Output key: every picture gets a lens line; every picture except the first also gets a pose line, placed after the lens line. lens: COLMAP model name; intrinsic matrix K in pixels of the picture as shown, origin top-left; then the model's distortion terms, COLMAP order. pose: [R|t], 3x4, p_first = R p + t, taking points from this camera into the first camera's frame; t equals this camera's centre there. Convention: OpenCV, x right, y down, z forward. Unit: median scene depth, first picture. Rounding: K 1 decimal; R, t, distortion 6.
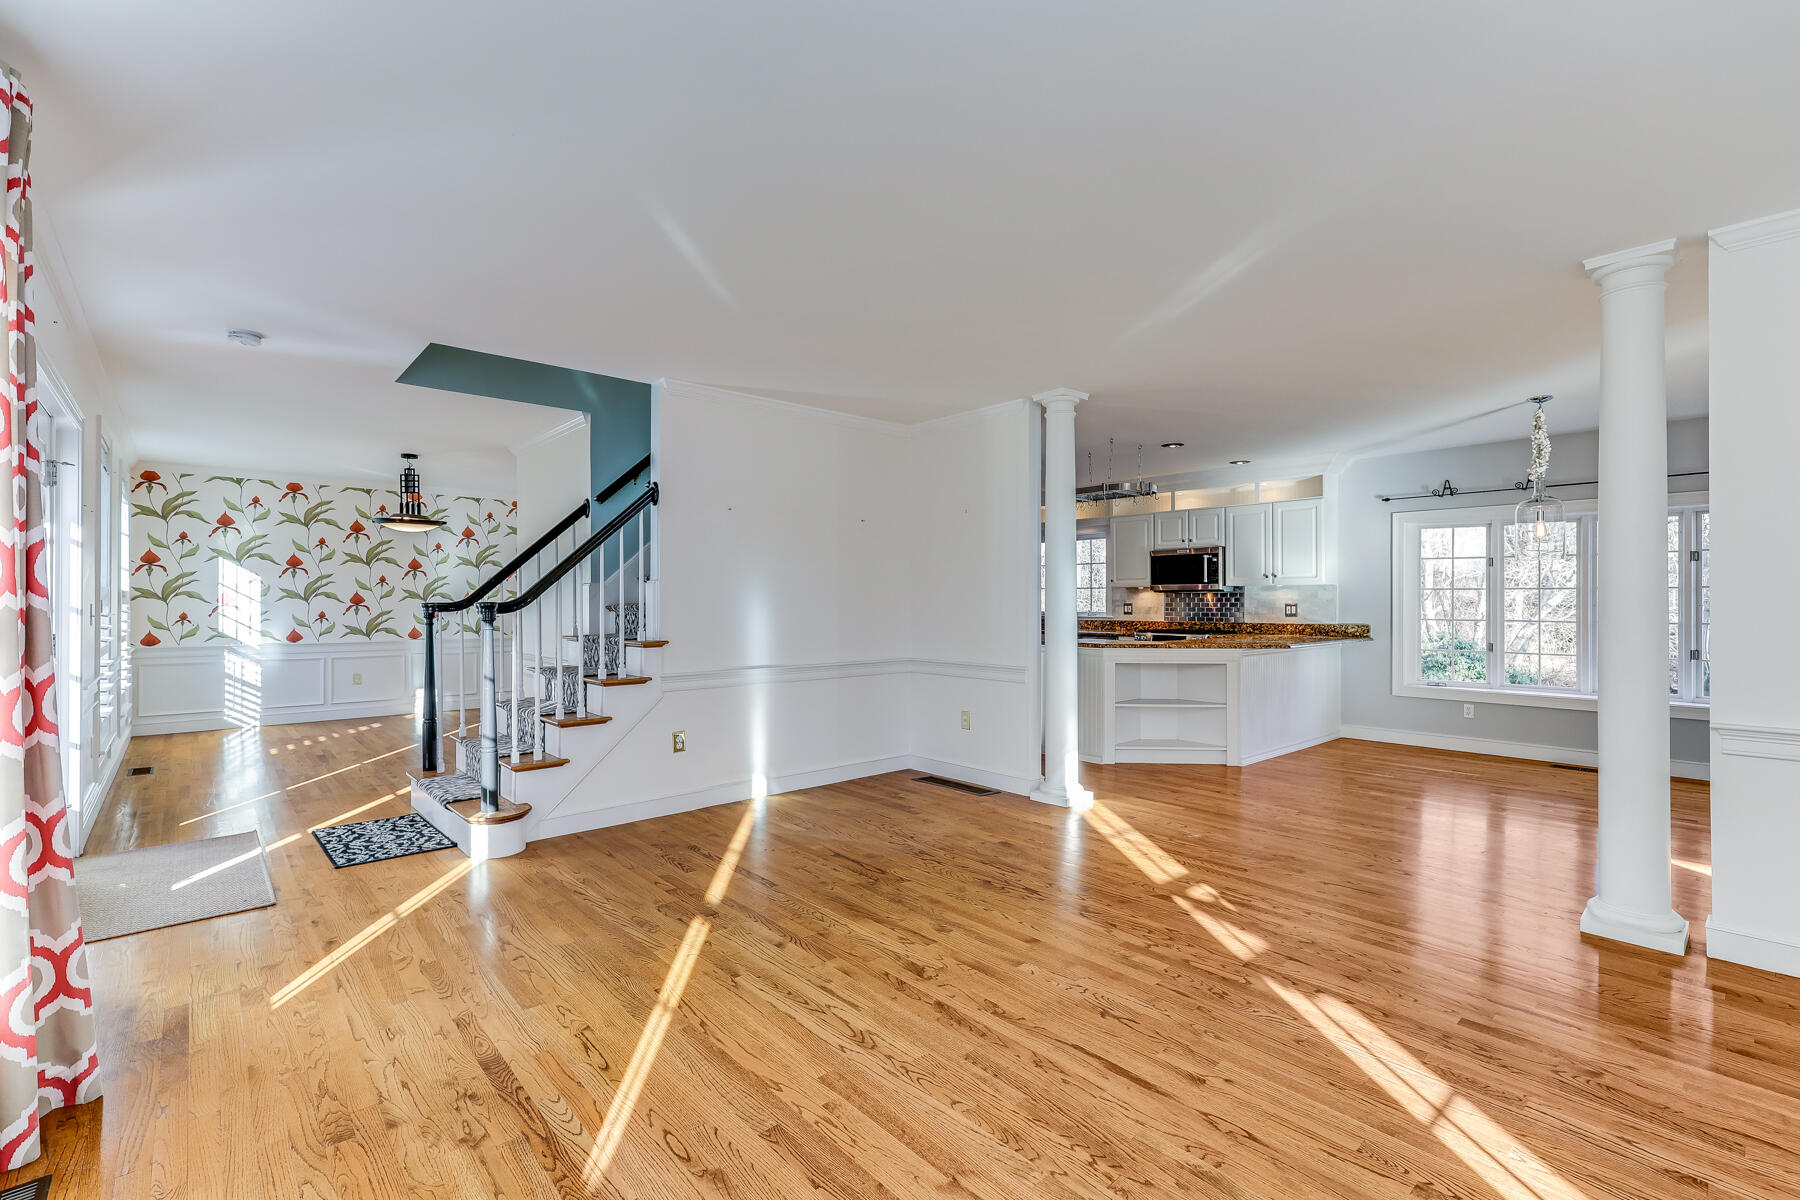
lens RADIAL K [[792.3, 0, 900.0], [0, 792.3, 600.0], [0, 0, 1]] dist [-0.000587, -0.000108]
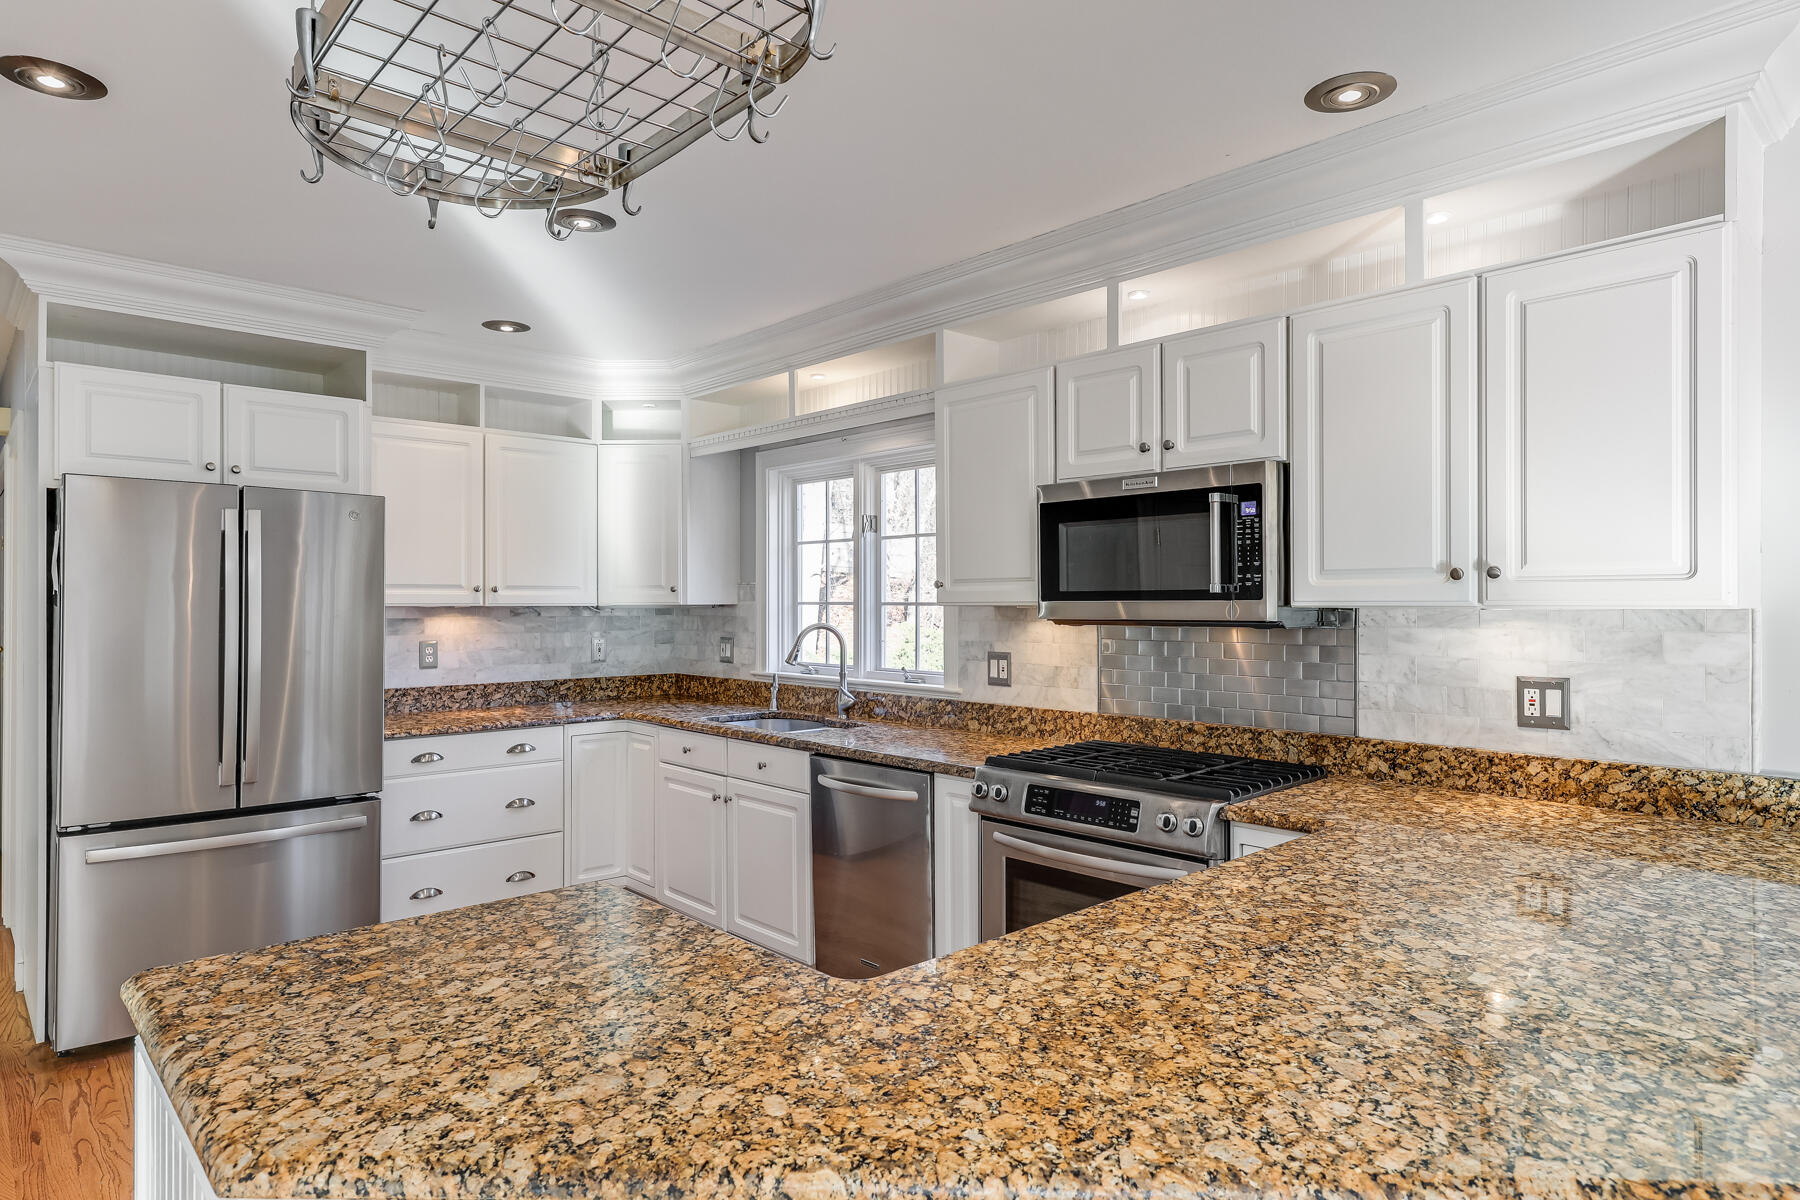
lens RADIAL K [[1040.1, 0, 899.9], [0, 1040.1, 593.1], [0, 0, 1]] dist [-0.003263, 0.029772]
pose [[0.999668, -0.002290, 0.025669, 0.591899], [0.002445, 0.999979, -0.006042, -0.046427], [-0.025655, 0.006103, 0.999652, 1.428712]]
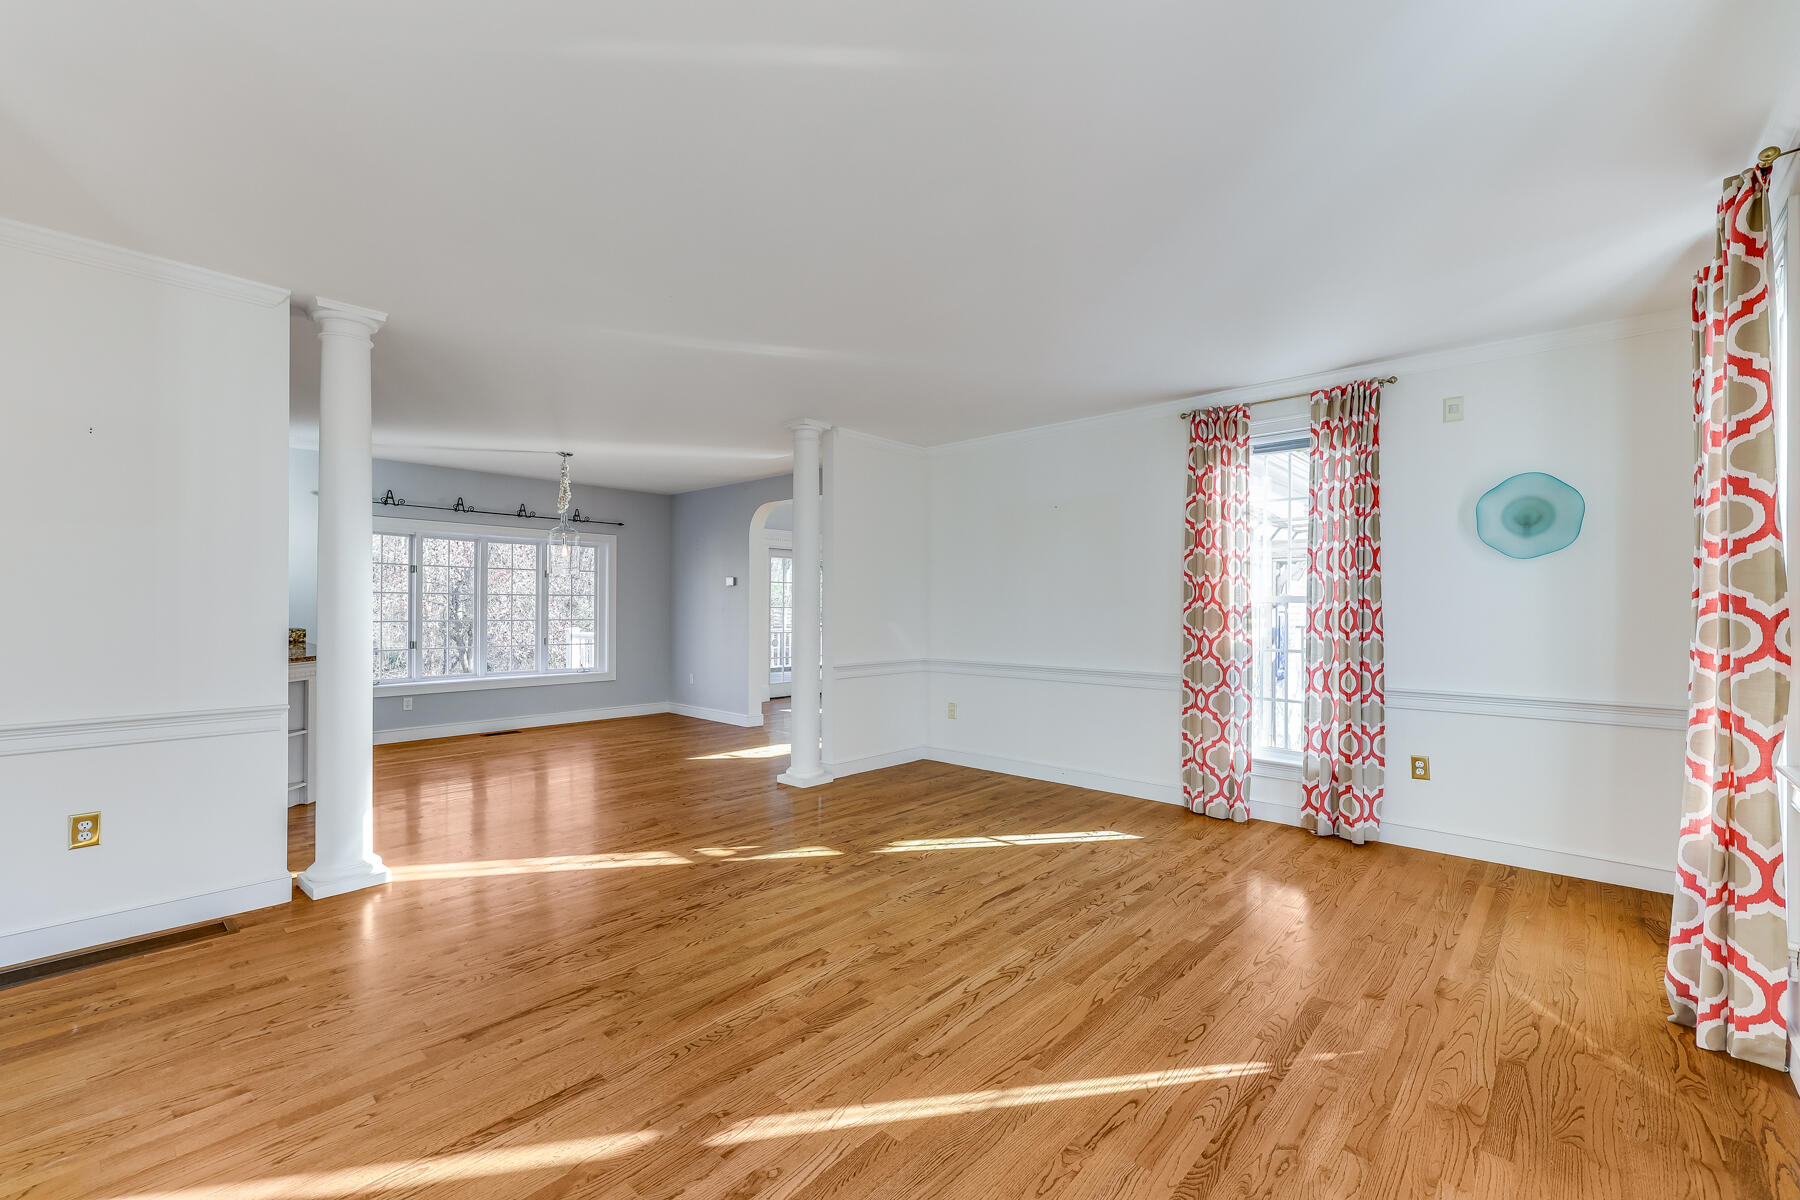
lens RADIAL K [[749.9, 0, 893.2], [0, 749.9, 601.0], [0, 0, 1]] dist [0.002666, 0.000402]
pose [[-0.096464, 0.005761, 0.995320, -0.709921], [-0.004835, 0.999969, -0.006257, 0.000488], [-0.995325, -0.005416, -0.096433, 0.788875]]
